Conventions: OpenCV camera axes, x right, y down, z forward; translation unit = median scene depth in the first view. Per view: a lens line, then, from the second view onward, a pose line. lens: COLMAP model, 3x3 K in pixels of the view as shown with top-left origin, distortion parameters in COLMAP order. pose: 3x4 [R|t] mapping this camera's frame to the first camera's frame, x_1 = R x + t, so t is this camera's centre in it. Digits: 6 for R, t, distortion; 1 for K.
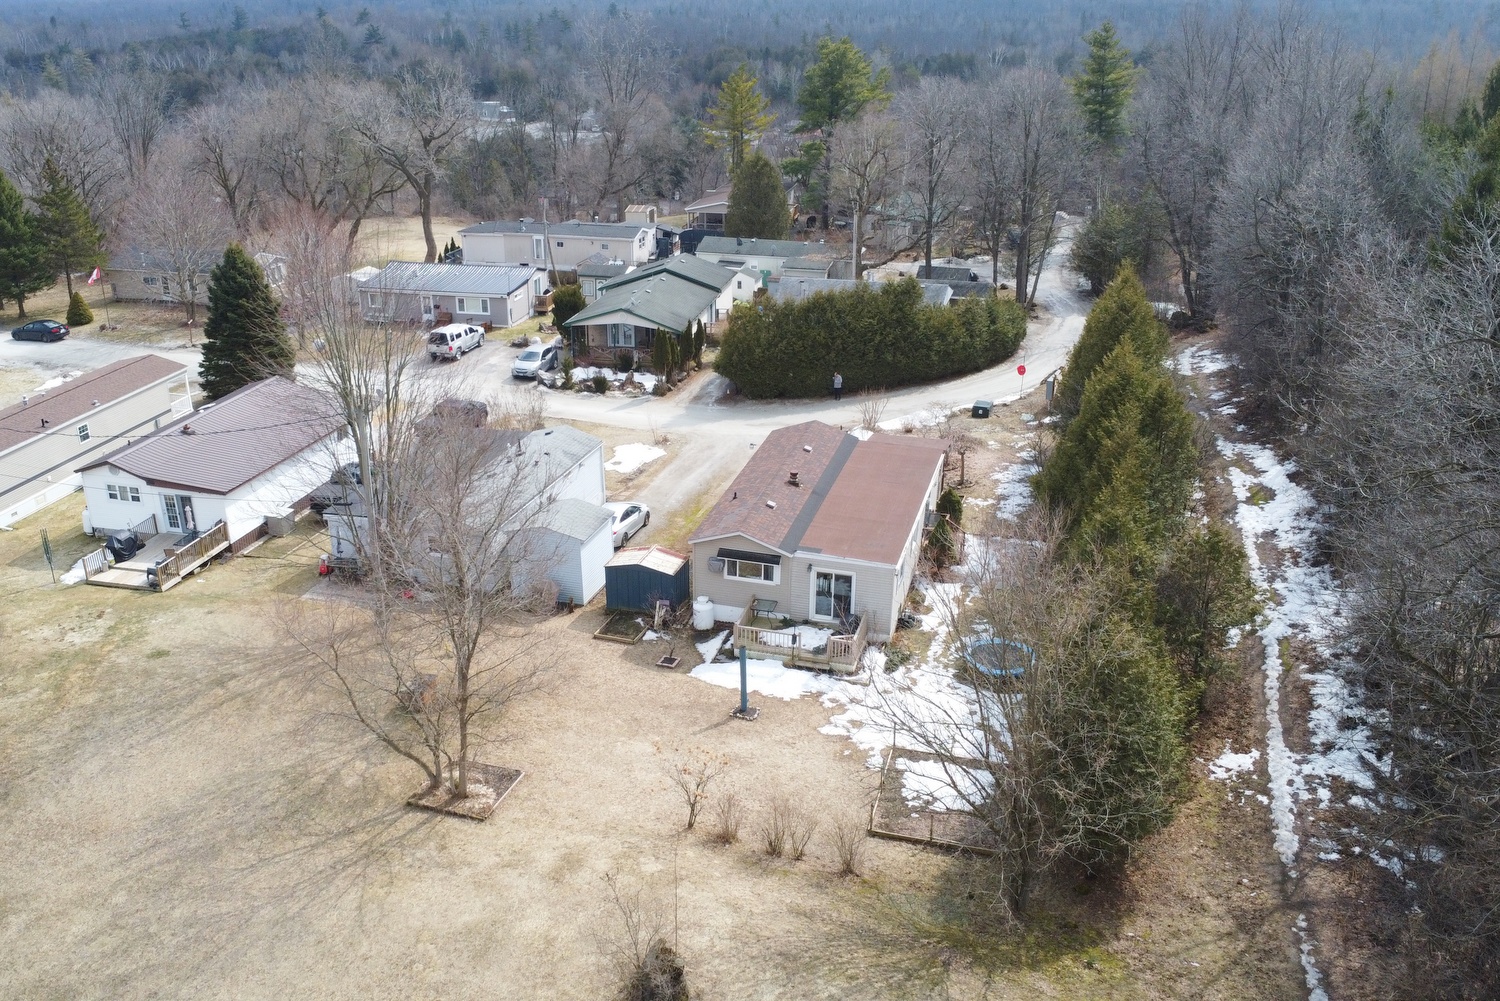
lens RADIAL K [[1213.2, 0, 745.6], [0, 1213.2, 540.7], [0, 0, 1]] dist [-0.026770, -0.003347]
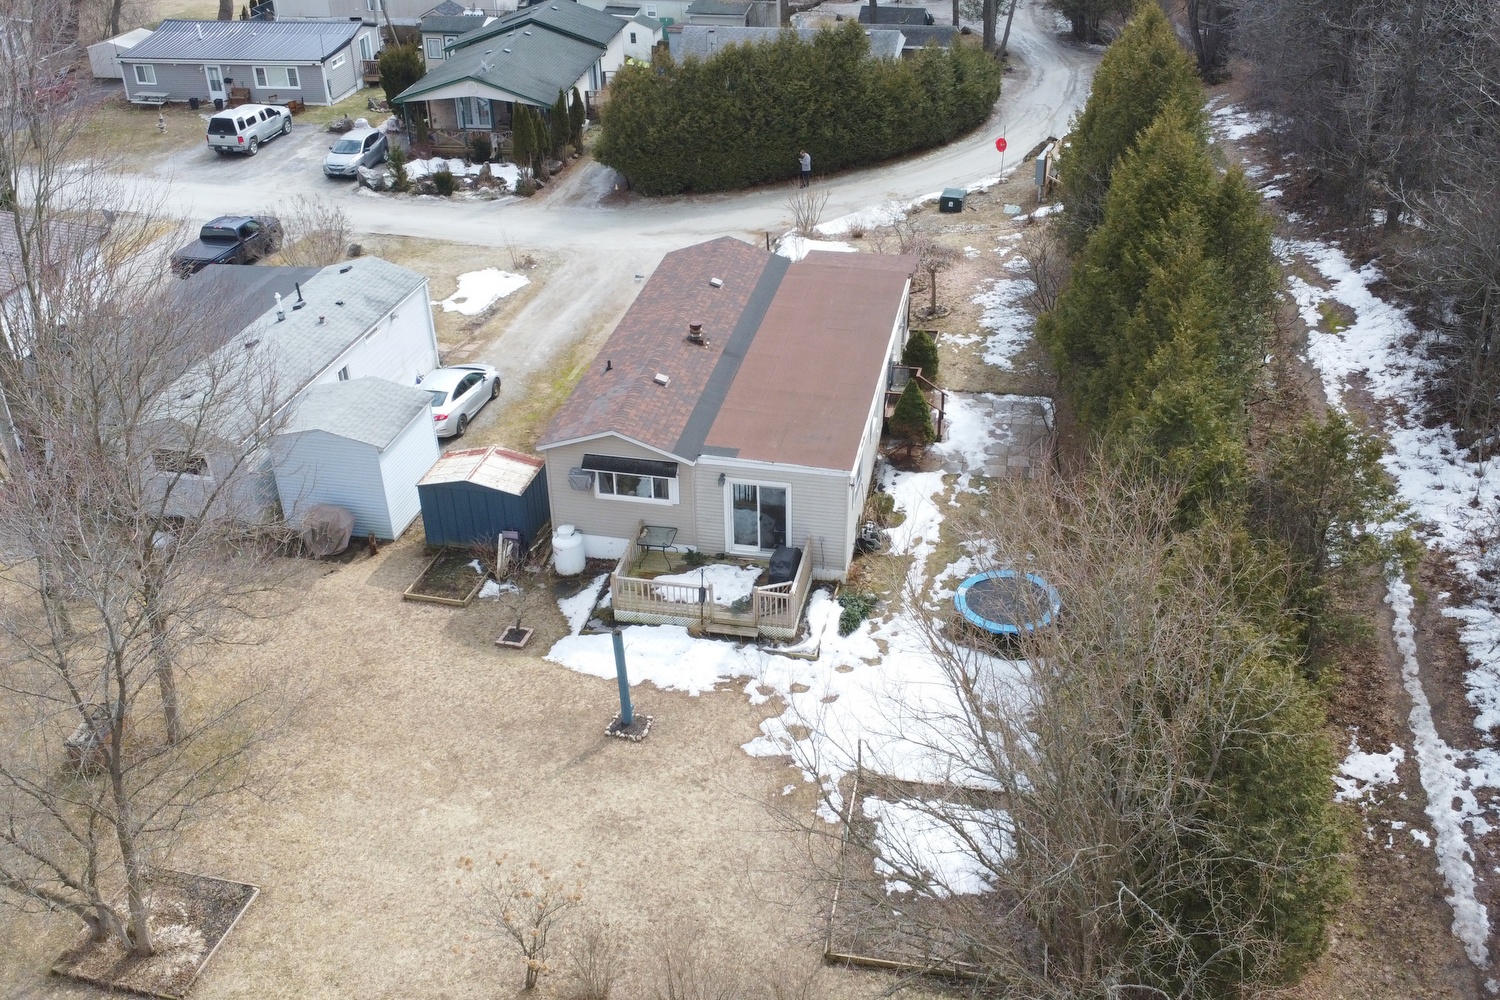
lens RADIAL K [[1272.3, 0, 799.2], [0, 1272.3, 503.9], [0, 0, 1]] dist [-0.021692, -0.005567]
pose [[0.995065, -0.056916, 0.081275, 0.032068], [0.044427, 0.987996, 0.147951, -0.056194], [-0.088720, -0.143610, 0.985650, 0.260547]]
